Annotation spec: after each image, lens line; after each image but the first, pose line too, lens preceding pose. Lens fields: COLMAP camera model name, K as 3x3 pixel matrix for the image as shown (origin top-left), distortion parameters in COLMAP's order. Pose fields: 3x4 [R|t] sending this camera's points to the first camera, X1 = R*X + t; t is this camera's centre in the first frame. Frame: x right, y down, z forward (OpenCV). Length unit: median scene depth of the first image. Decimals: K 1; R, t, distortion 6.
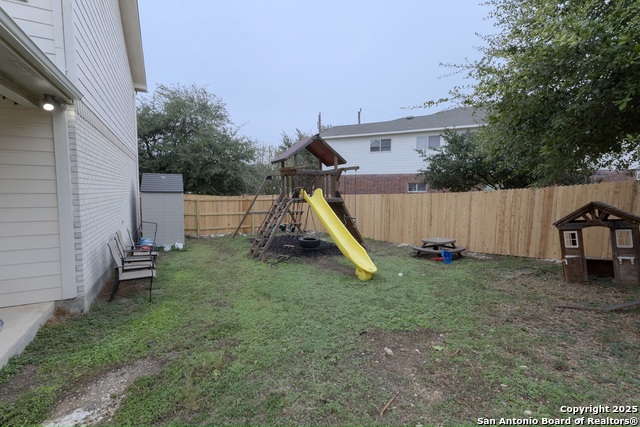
lens RADIAL K [[292.1, 0, 321.2], [0, 292.1, 213.6], [0, 0, 1]] dist [0.031157, -0.010983]
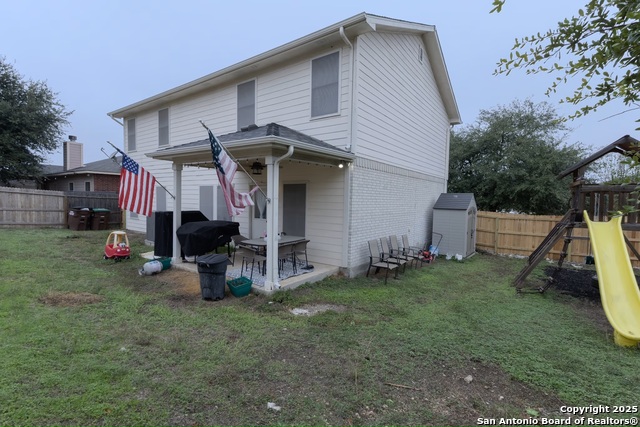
lens RADIAL K [[292.1, 0, 321.2], [0, 292.1, 213.6], [0, 0, 1]] dist [0.031157, -0.010983]
pose [[0.441418, 0.042793, -0.896281, 0.459168], [-0.086340, 0.996253, 0.005043, -0.026958], [0.893138, 0.075159, 0.443459, 0.033765]]
